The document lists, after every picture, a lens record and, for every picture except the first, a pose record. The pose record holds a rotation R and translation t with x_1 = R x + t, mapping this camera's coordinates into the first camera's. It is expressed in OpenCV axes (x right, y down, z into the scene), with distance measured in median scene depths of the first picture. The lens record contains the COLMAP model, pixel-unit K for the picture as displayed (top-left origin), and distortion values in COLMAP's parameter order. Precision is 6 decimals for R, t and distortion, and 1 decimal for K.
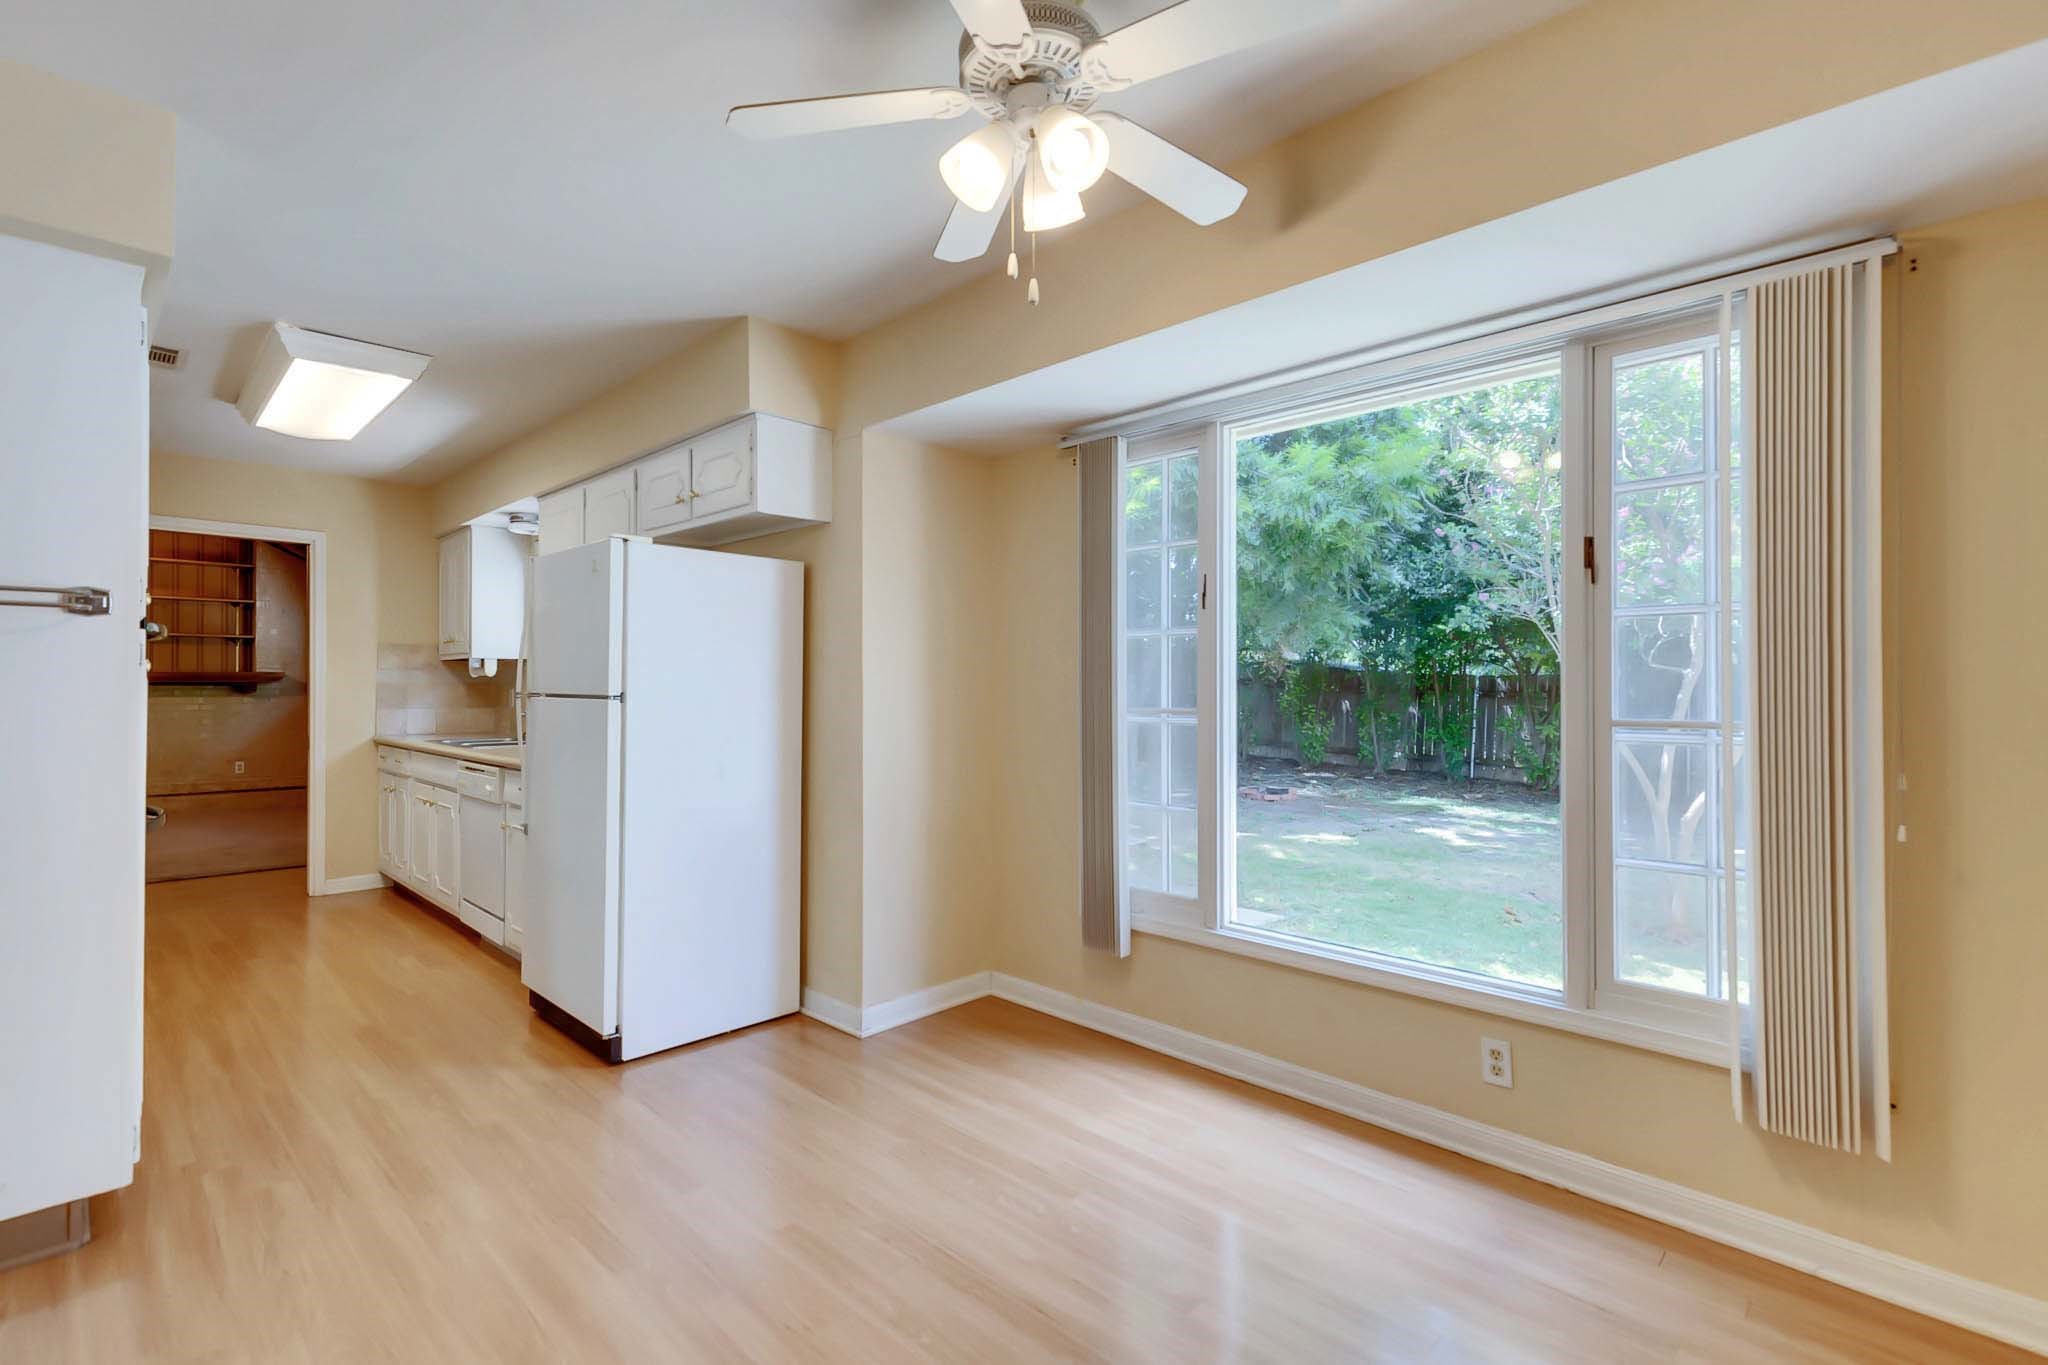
lens RADIAL K [[928.2, 0, 1024.9], [0, 928.2, 677.0], [0, 0, 1]] dist [0.004266, -0.000558]
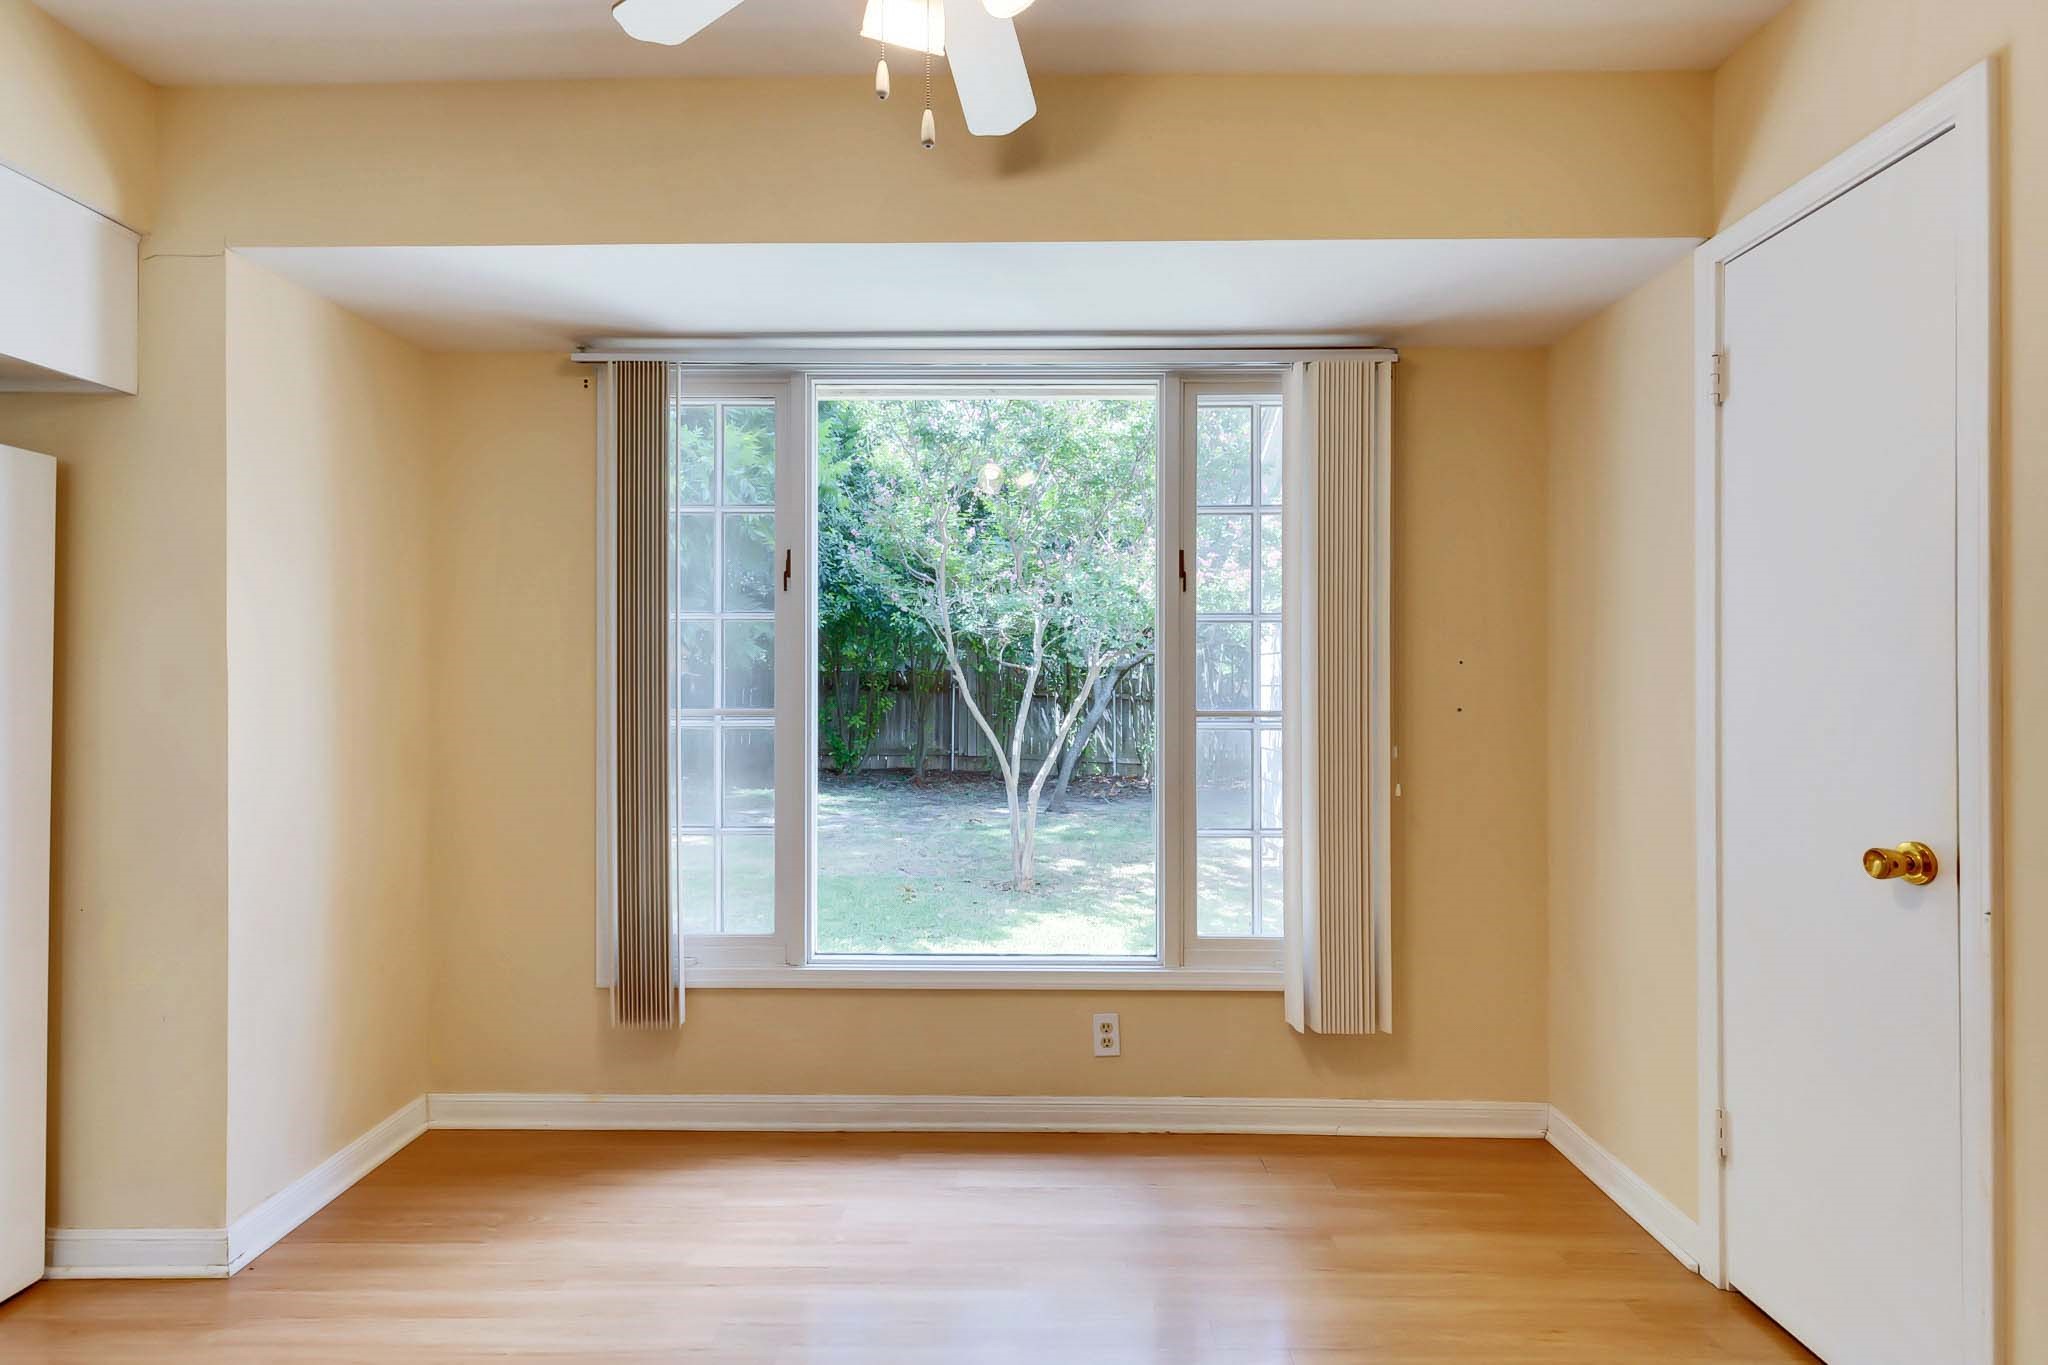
lens RADIAL K [[928.2, 0, 1024.9], [0, 928.2, 677.0], [0, 0, 1]] dist [0.004266, -0.000558]
pose [[0.723370, 0.002466, 0.690456, -0.236931], [-0.006159, 0.999977, 0.002880, 0.001518], [-0.690433, -0.006336, 0.723368, 0.238353]]
